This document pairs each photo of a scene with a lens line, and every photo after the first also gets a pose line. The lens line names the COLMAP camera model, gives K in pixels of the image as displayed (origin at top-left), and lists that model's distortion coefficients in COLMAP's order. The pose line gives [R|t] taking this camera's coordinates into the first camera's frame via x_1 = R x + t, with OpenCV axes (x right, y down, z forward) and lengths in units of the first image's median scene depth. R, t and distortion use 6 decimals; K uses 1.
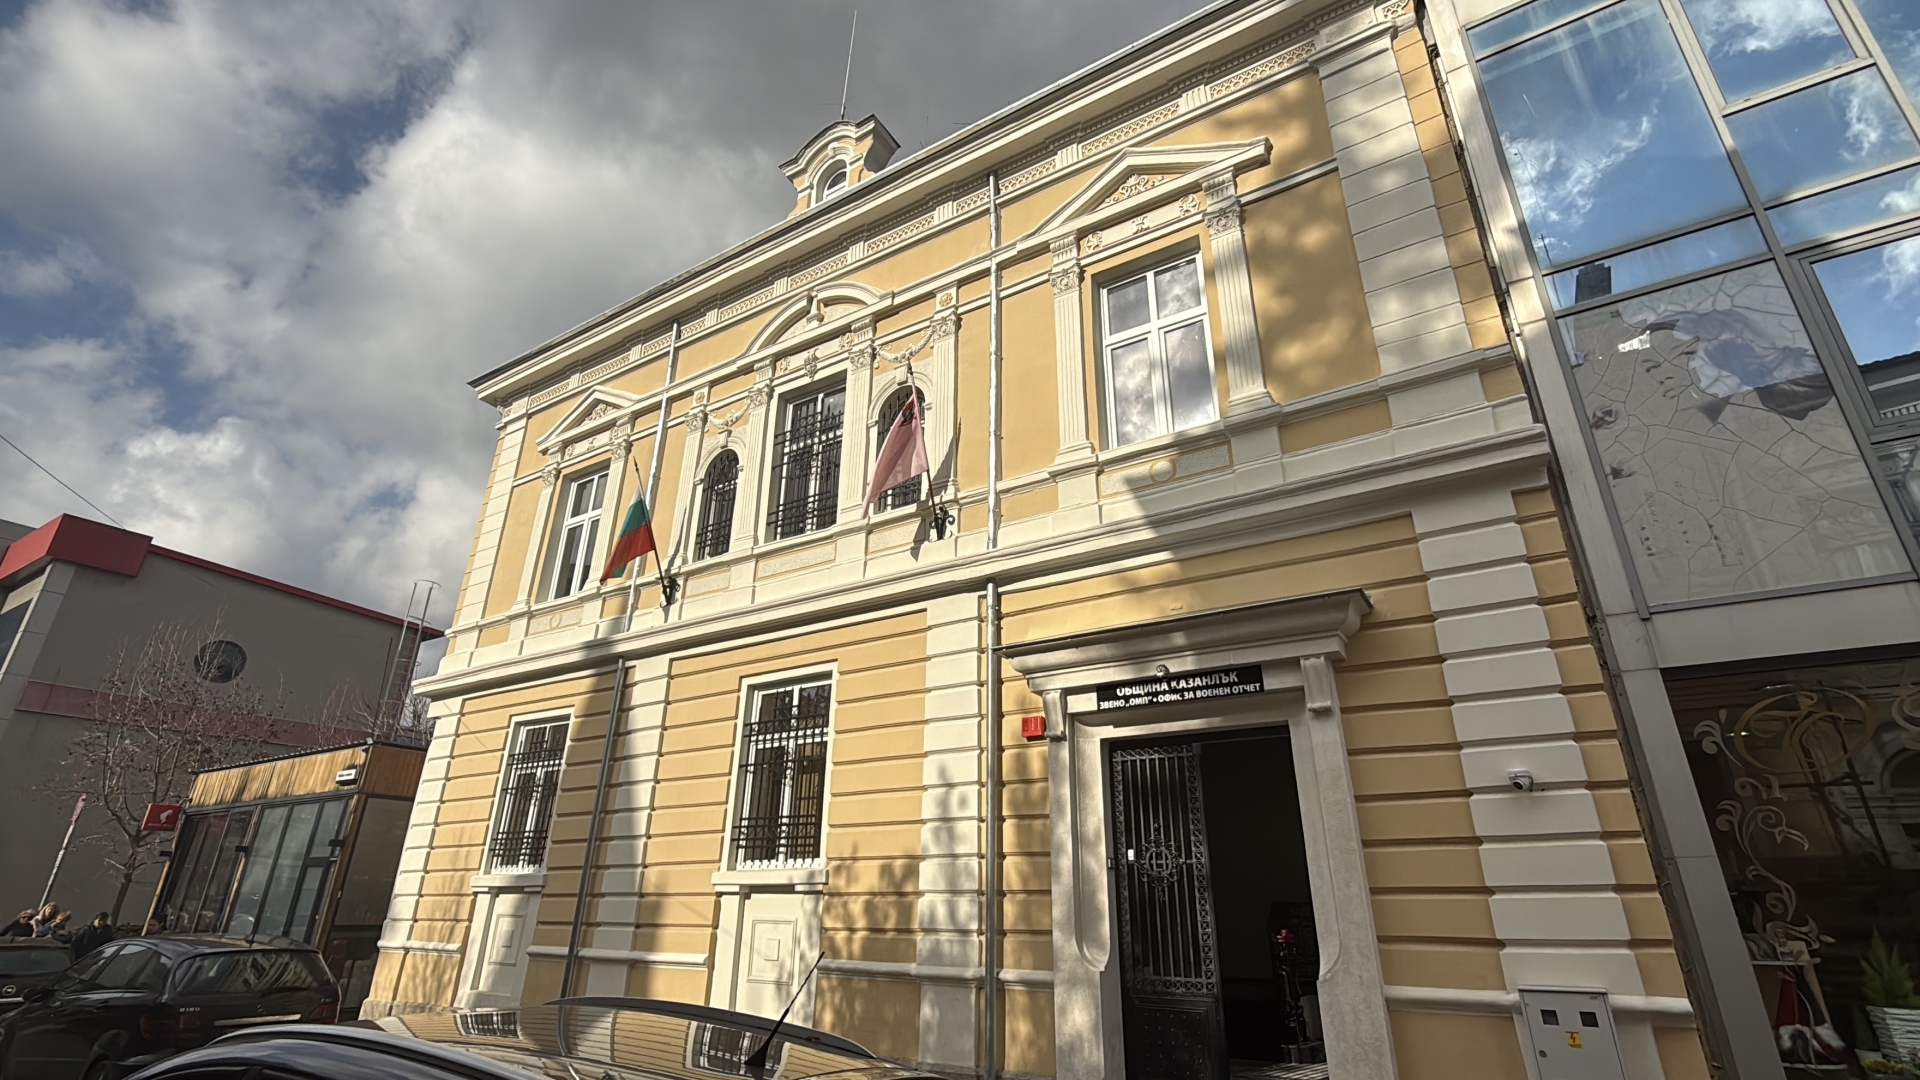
lens RADIAL K [[851.3, 0, 937.2], [0, 851.3, 521.5], [0, 0, 1]] dist [-0.004312, 0.001077]
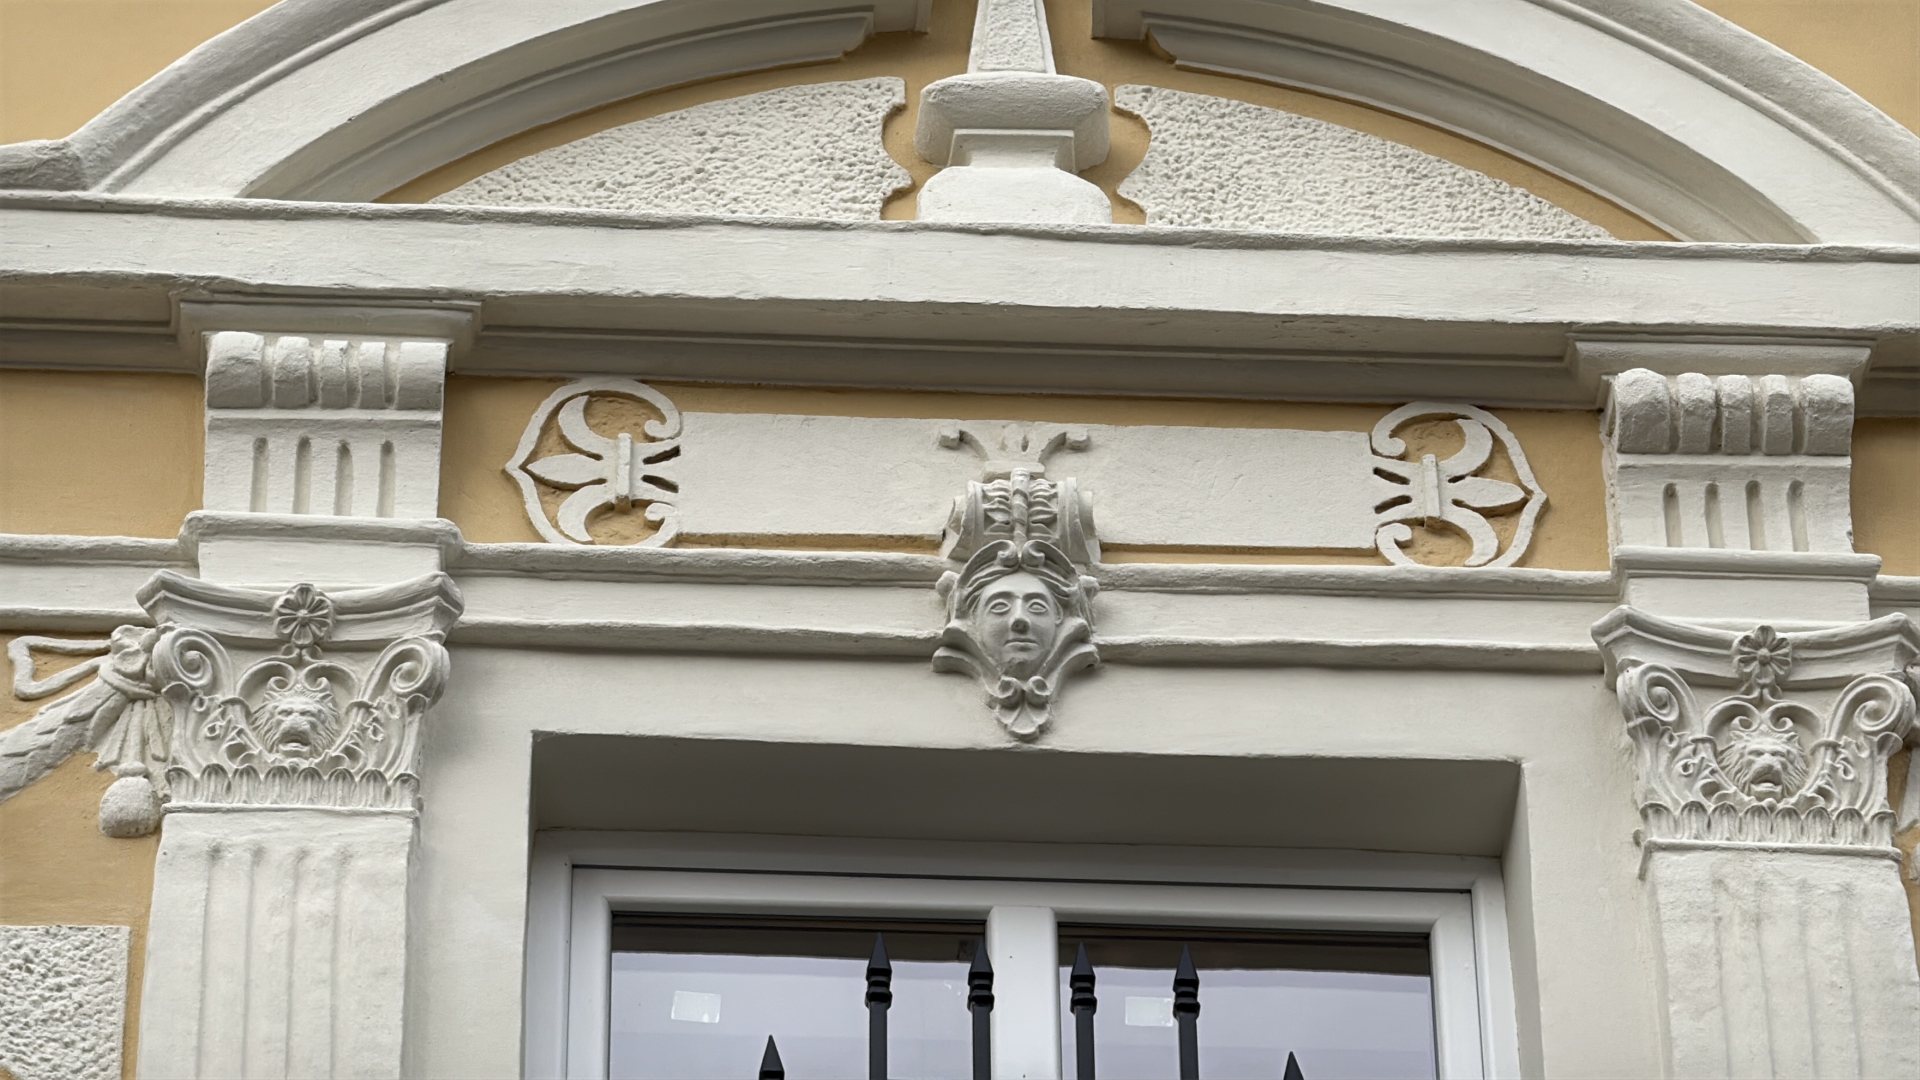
lens RADIAL K [[8241.7, 0, 963.0], [0, 8241.7, 524.2], [0, 0, 1]] dist [0.259346, 0.000000]
pose [[0.825334, 0.376937, 0.420407, -0.517008], [-0.223078, 0.901654, -0.370480, 0.134640], [-0.518709, 0.211986, 0.828253, 0.274833]]
